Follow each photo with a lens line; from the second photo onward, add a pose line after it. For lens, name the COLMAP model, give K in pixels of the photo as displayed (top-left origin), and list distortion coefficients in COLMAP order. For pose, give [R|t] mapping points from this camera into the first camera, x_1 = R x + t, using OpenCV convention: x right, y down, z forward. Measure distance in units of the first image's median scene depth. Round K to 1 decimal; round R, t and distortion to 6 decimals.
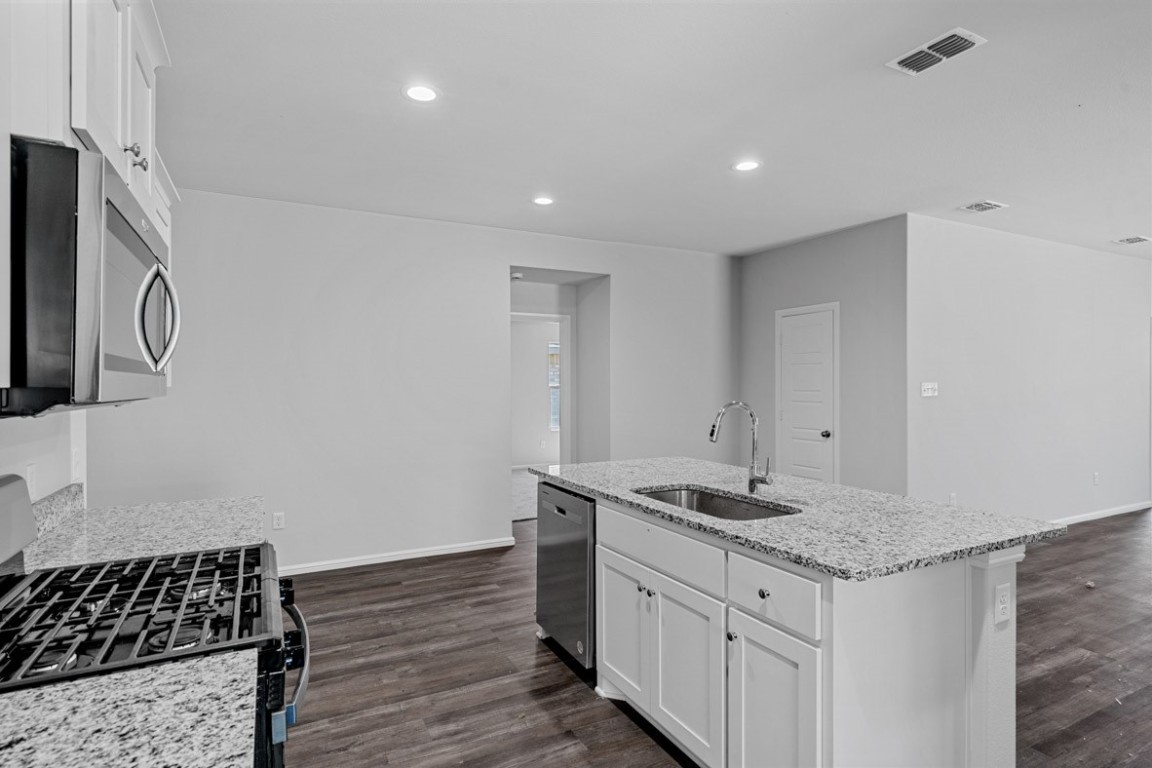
lens RADIAL K [[592.2, 0, 576.3], [0, 592.2, 384.7], [0, 0, 1]] dist [0.017104, 0.000309]
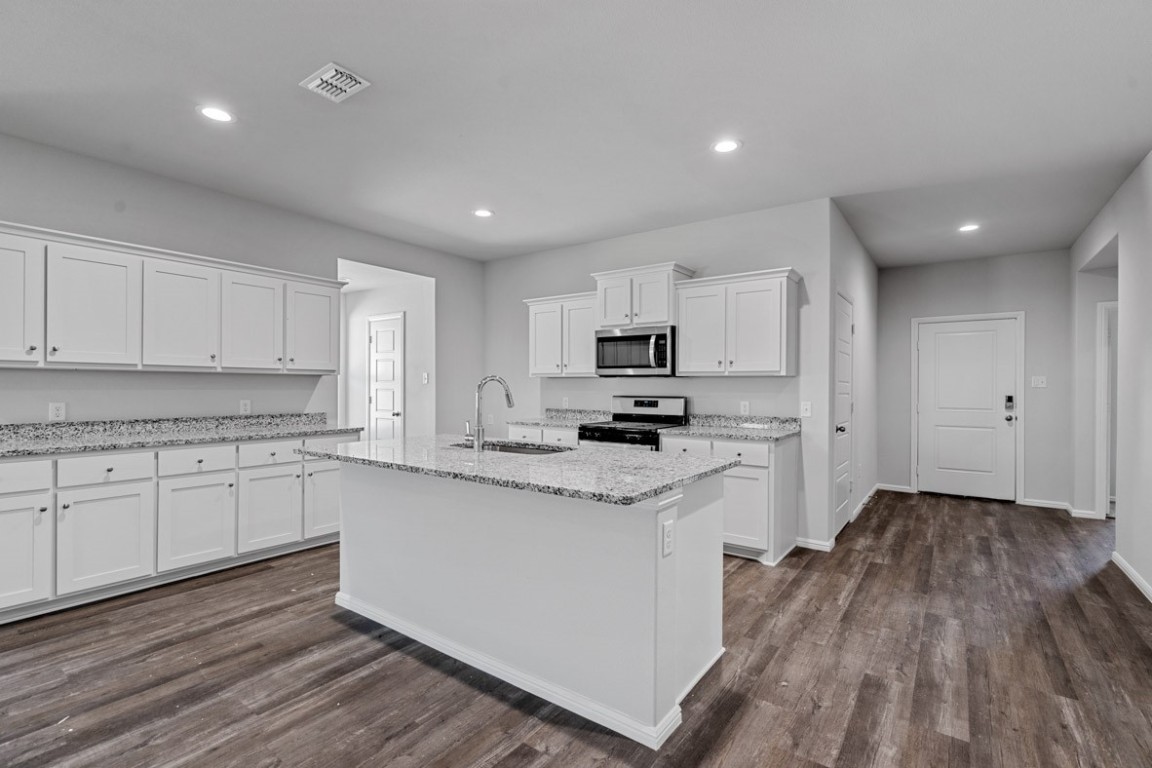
lens RADIAL K [[528.9, 0, 586.3], [0, 528.9, 386.1], [0, 0, 1]] dist [-0.003523, 0.000008]
pose [[-0.886962, -0.003814, -0.461827, 0.449564], [-0.005119, 0.999986, 0.001572, 0.036254], [0.461815, 0.003759, -0.886968, 1.529315]]
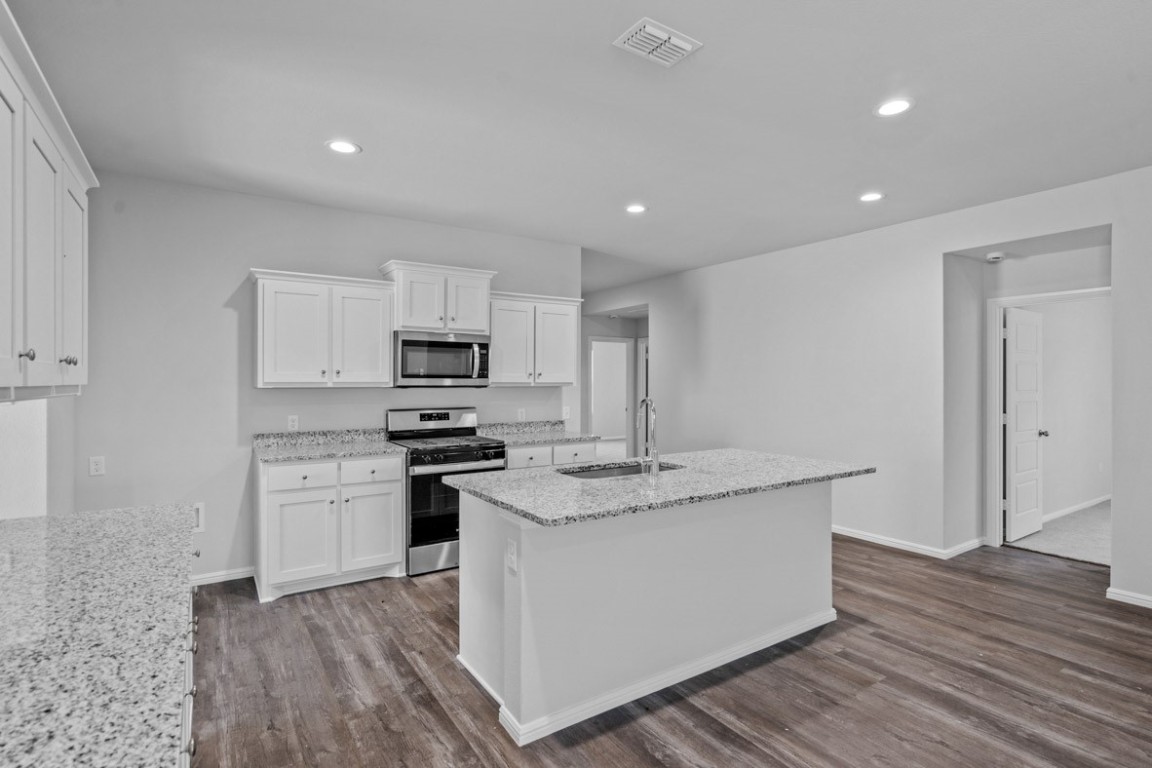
lens RADIAL K [[566.9, 0, 595.7], [0, 566.9, 375.6], [0, 0, 1]] dist [0.000194, 0.000999]
pose [[0.131530, -0.008319, -0.991277, 1.053841], [-0.002707, 0.999958, -0.008751, -0.003252], [0.991308, 0.003834, 0.131502, 0.547555]]
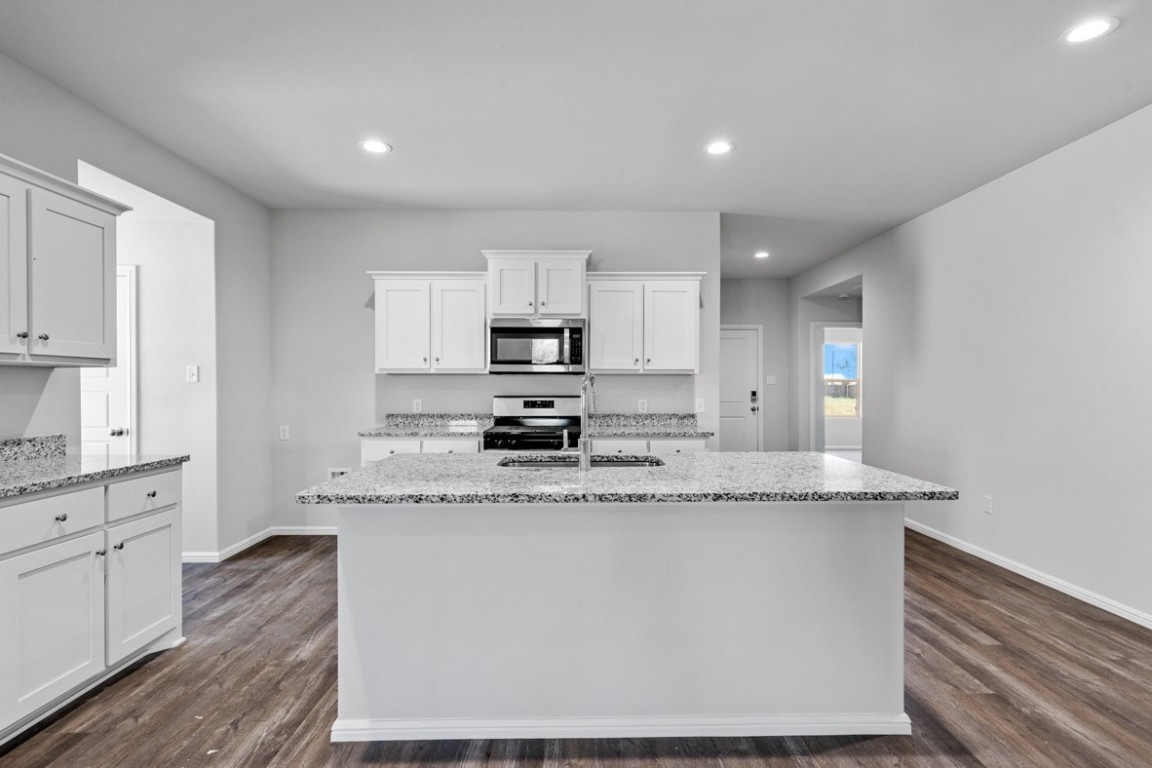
lens RADIAL K [[566.9, 0, 590.3], [0, 566.9, 385.9], [0, 0, 1]] dist [0.000194, 0.000999]
pose [[-0.430519, 0.001673, -0.902580, 0.823699], [-0.001187, 0.999996, 0.002420, 0.037608], [0.902581, 0.002113, -0.430515, 1.039178]]
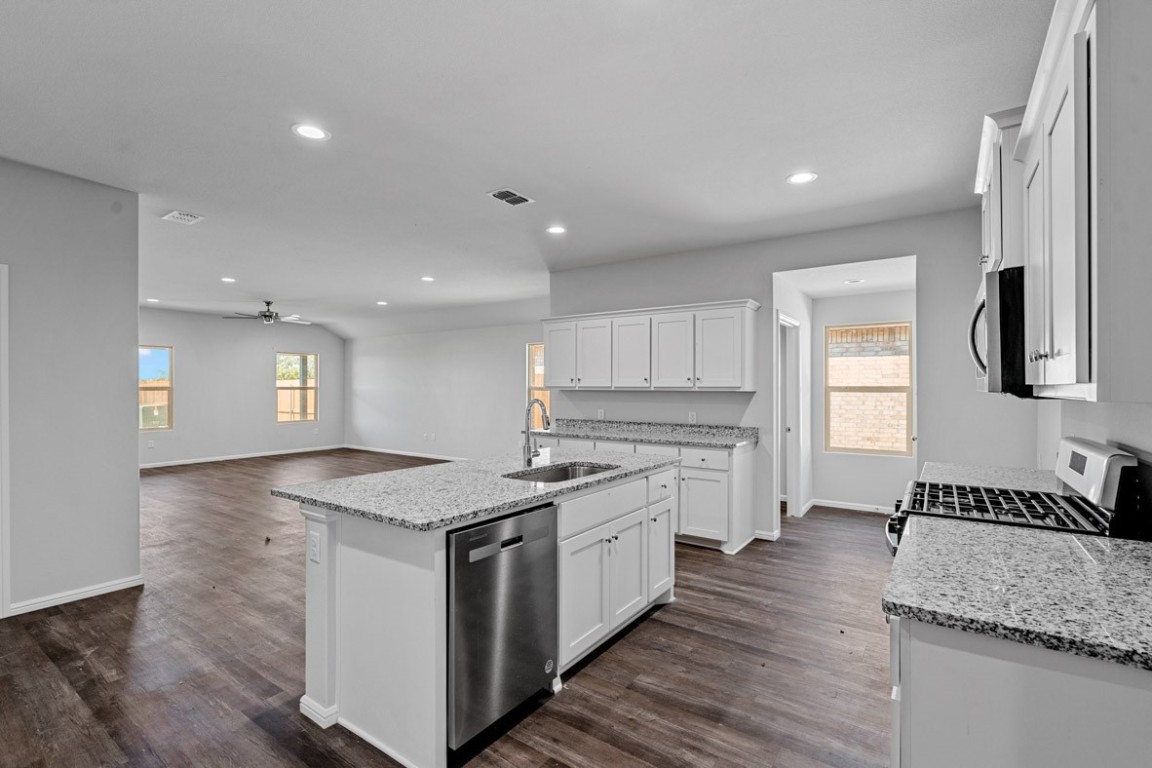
lens RADIAL K [[528.9, 0, 572.5], [0, 528.9, 383.4], [0, 0, 1]] dist [-0.003523, 0.000008]
pose [[-0.456112, 0.008550, 0.889881, -0.606969], [0.002498, 0.999962, -0.008327, 0.004064], [-0.889919, -0.001575, -0.456116, 1.086495]]
